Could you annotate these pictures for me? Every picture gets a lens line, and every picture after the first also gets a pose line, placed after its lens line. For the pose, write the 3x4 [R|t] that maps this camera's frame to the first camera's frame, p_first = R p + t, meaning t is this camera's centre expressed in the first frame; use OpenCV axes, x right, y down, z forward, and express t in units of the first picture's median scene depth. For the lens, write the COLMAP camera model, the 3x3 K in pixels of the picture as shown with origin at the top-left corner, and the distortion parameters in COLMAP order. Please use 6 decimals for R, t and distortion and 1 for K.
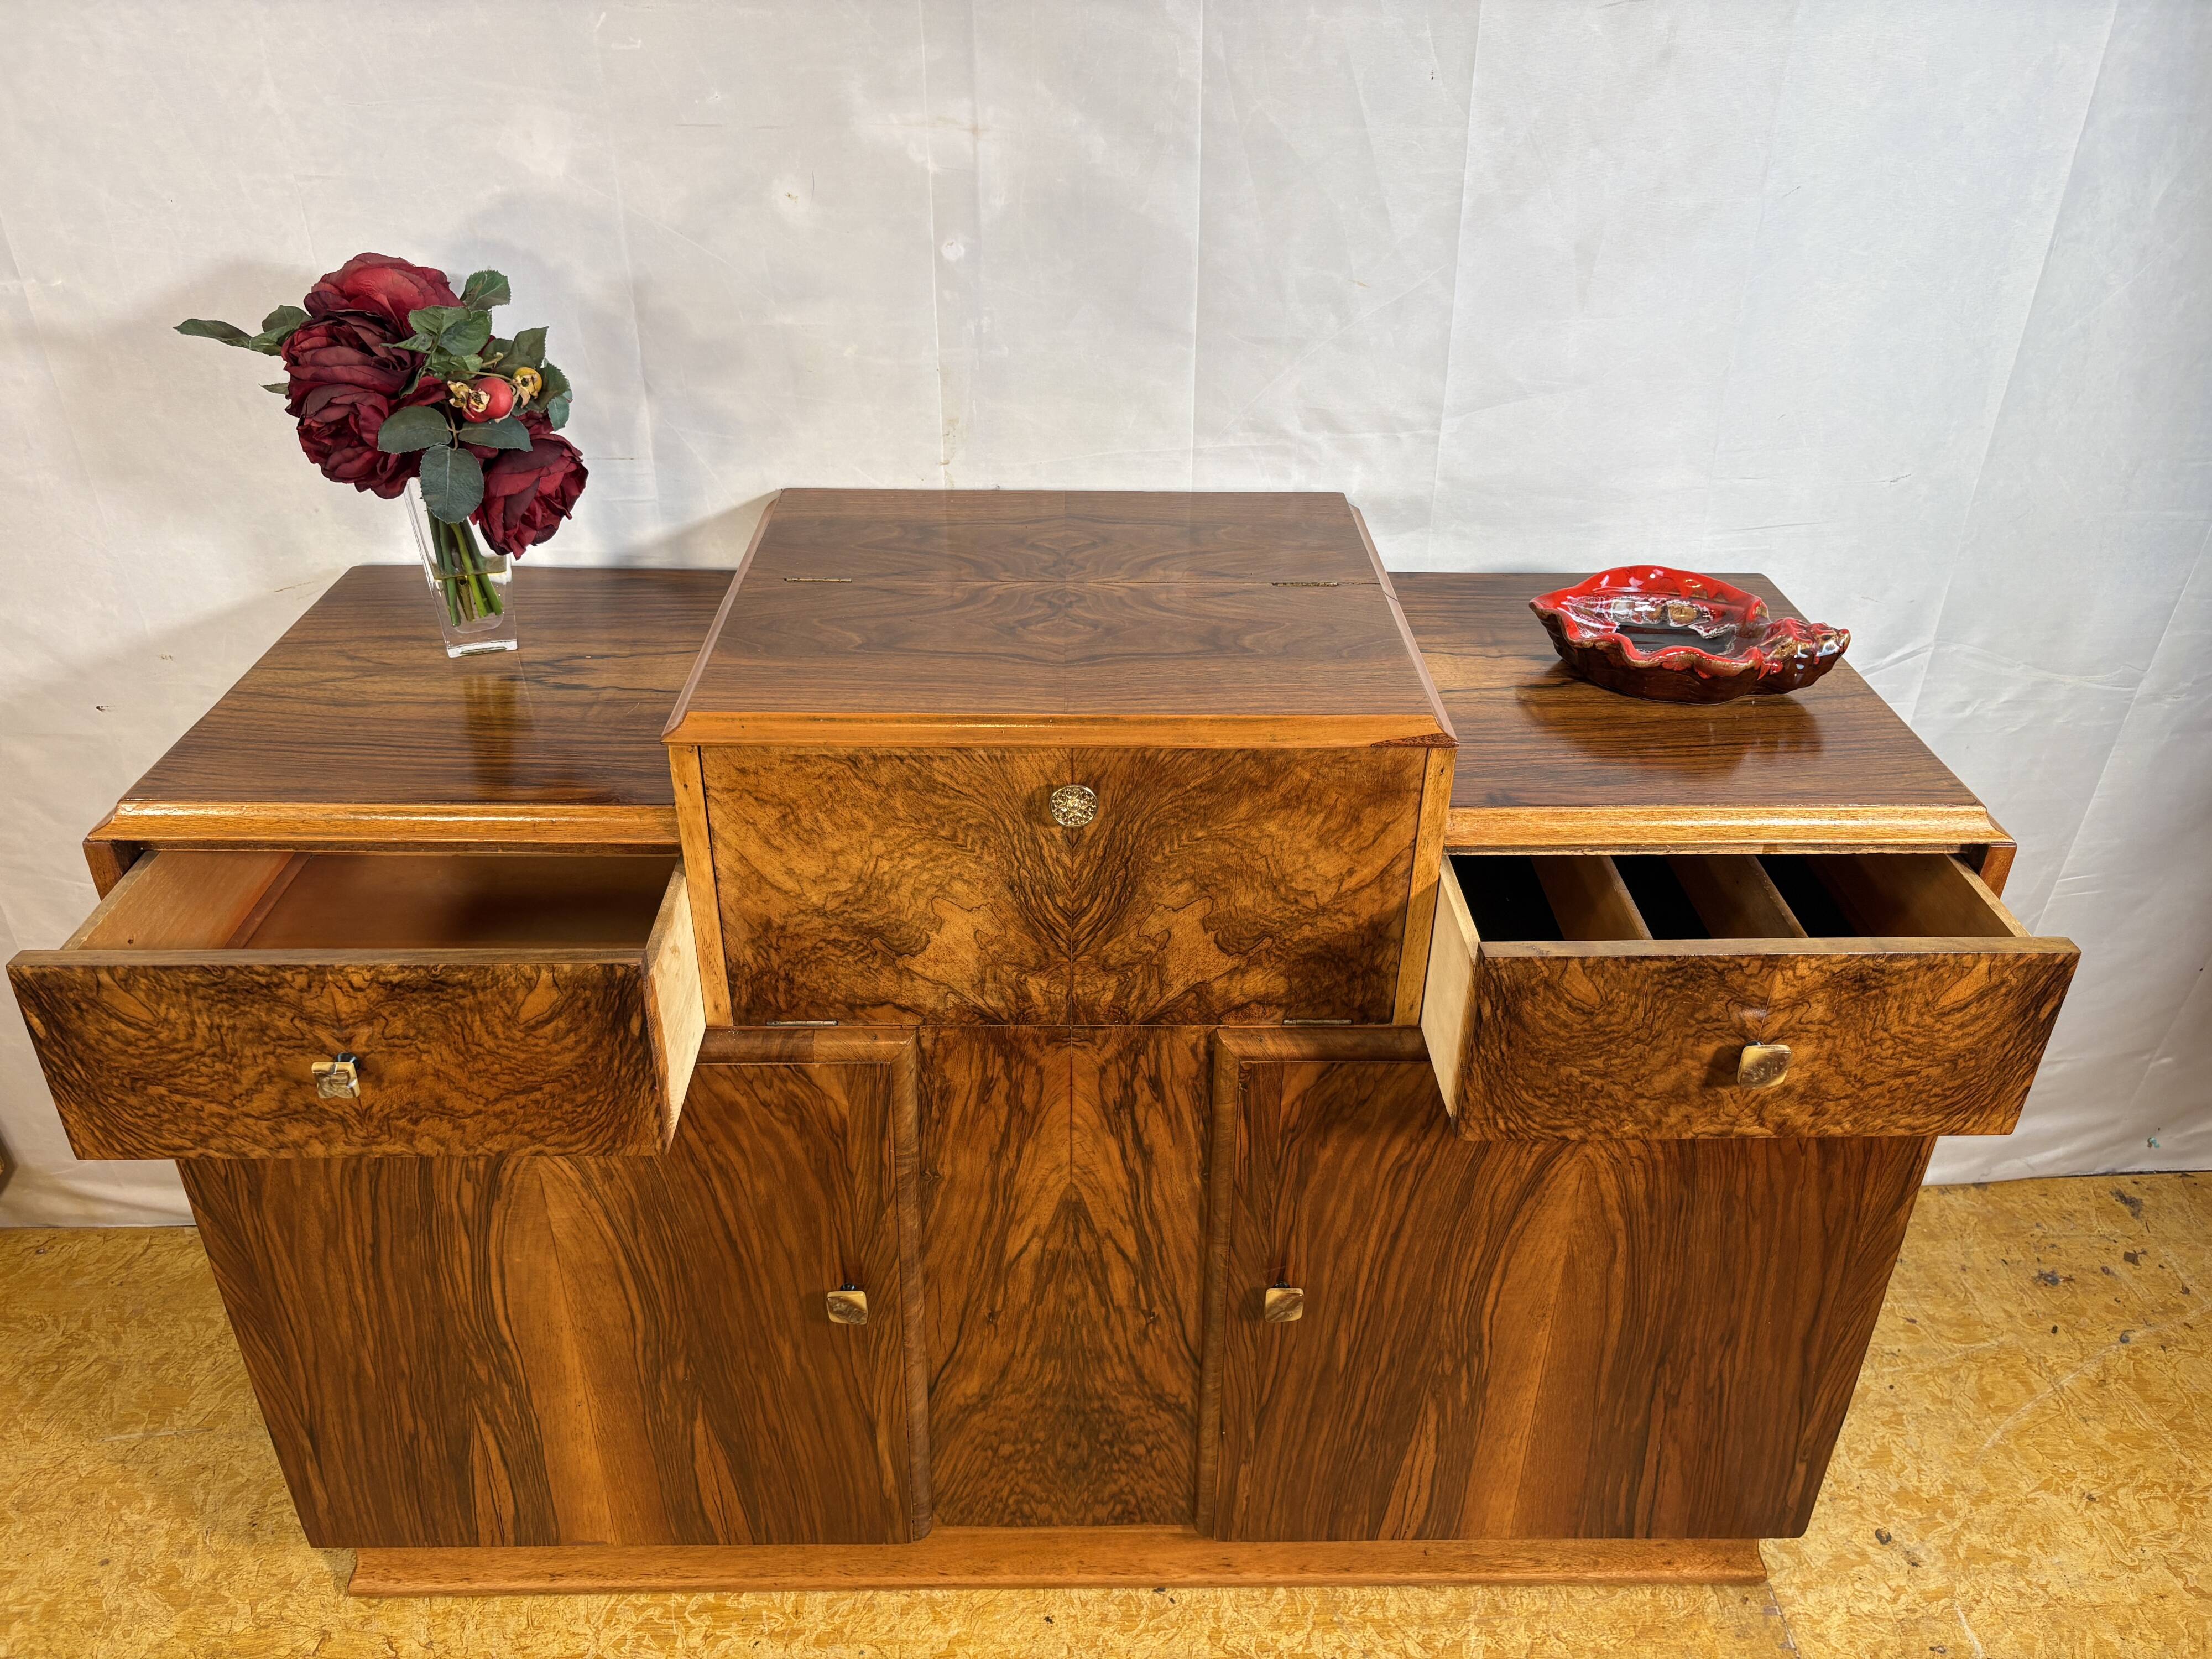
lens RADIAL K [[1703.9, 0, 1106.5], [0, 1703.9, 844.4], [0, 0, 1]] dist [0.027014, -0.030454]
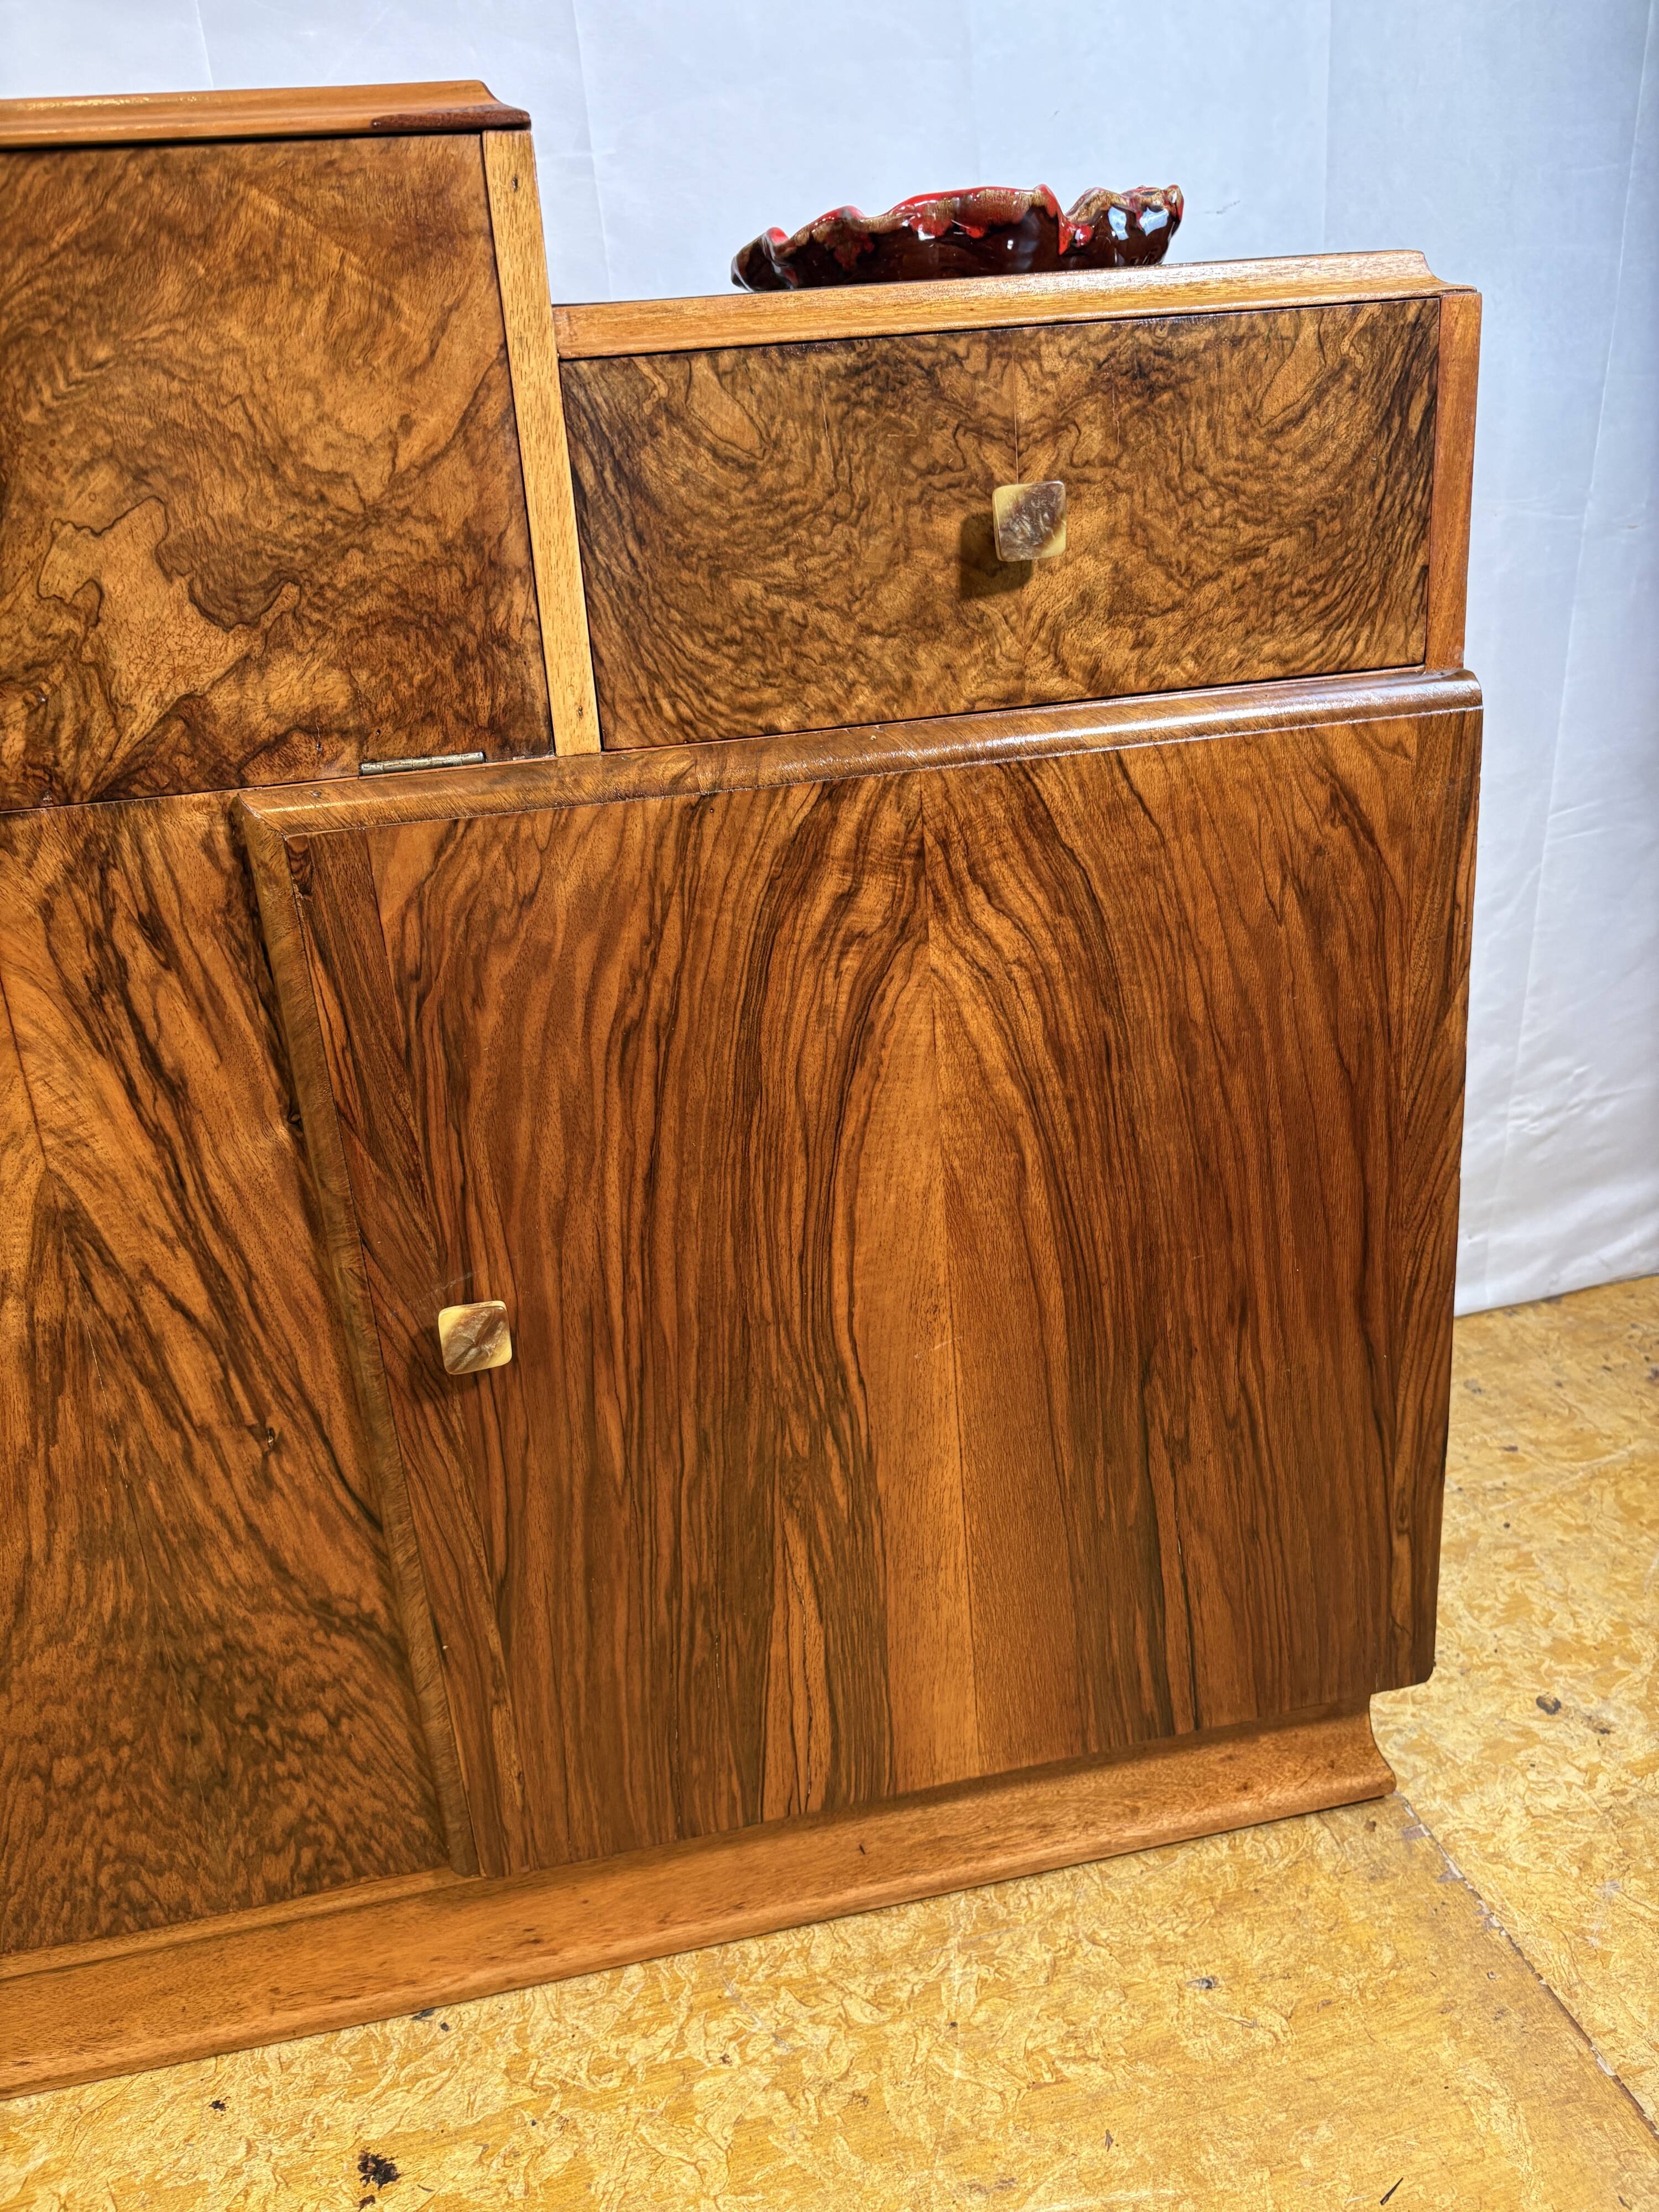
lens RADIAL K [[1703.9, 0, 836.4], [0, 1703.9, 1121.6], [0, 0, 1]] dist [0.027014, -0.030454]
pose [[0.979162, -0.141766, 0.145409, 0.139597], [0.167813, 0.968072, -0.186211, 0.305497], [-0.114368, 0.206732, 0.971690, 0.399565]]
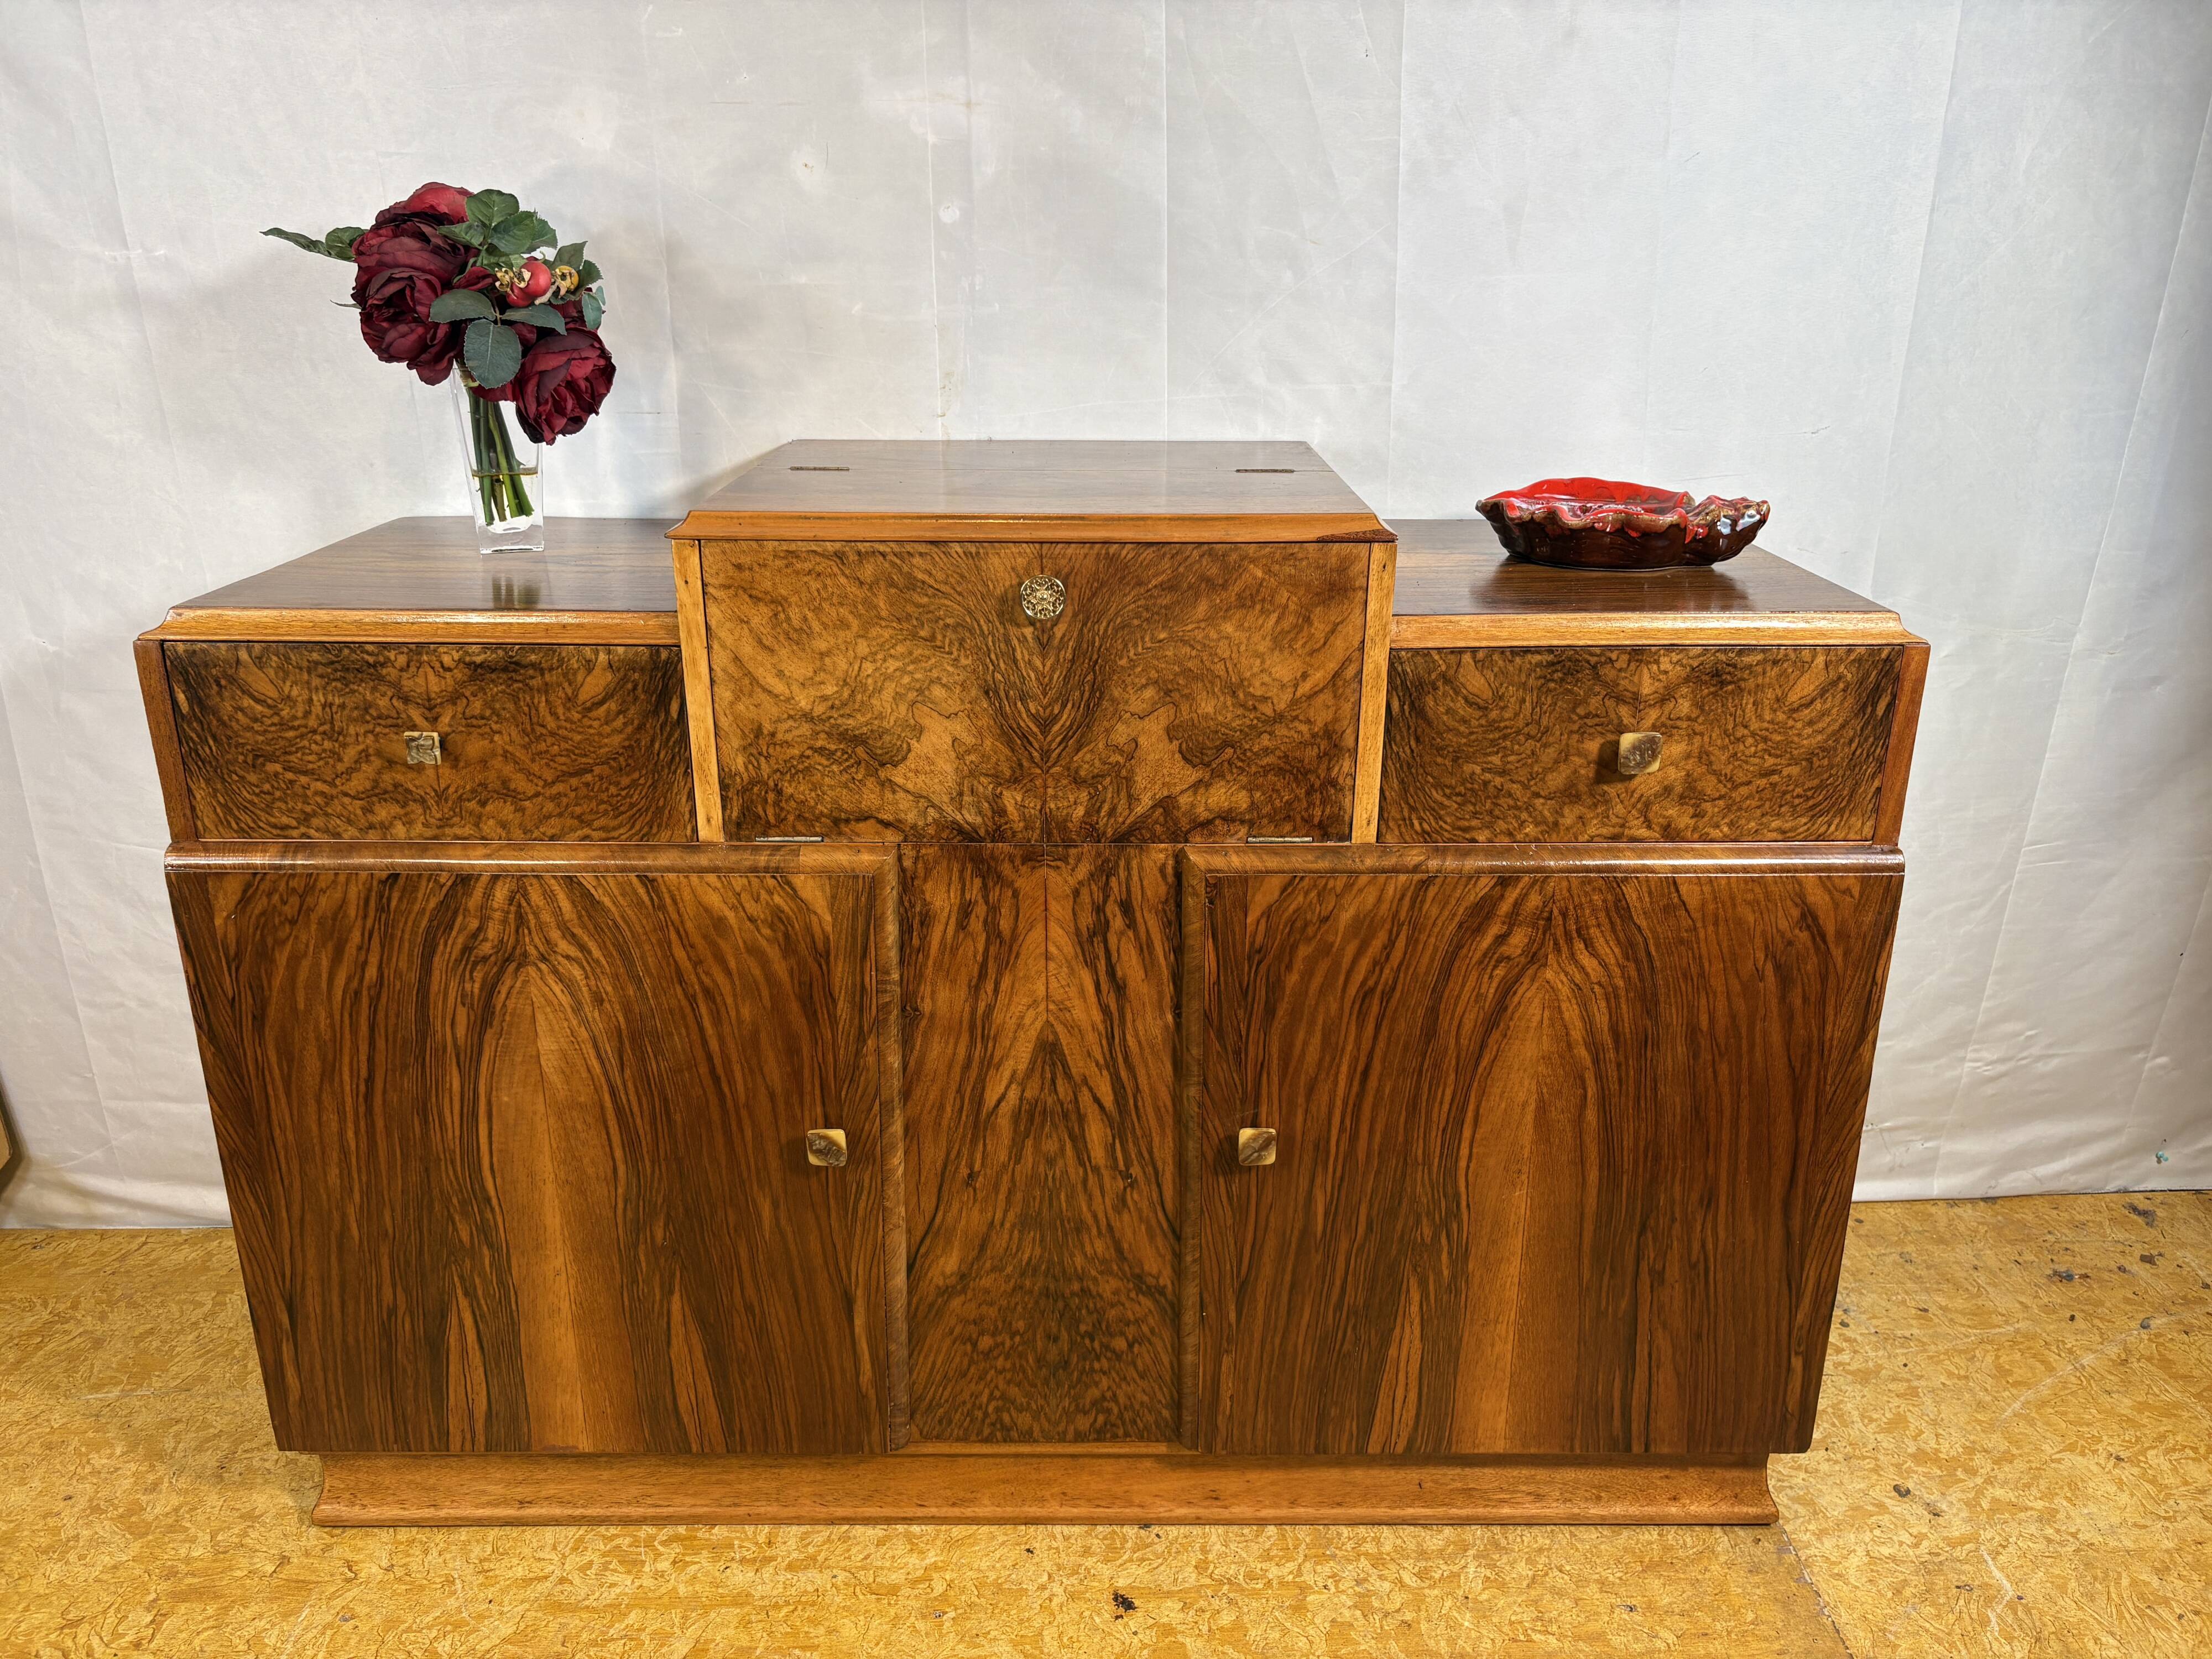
lens RADIAL K [[1703.9, 0, 1106.3], [0, 1703.9, 834.5], [0, 0, 1]] dist [0.027014, -0.030454]
pose [[0.999804, -0.004950, -0.019193, 0.032610], [0.001110, 0.980781, -0.195107, 0.267322], [0.019790, 0.195047, 0.980594, -0.024671]]
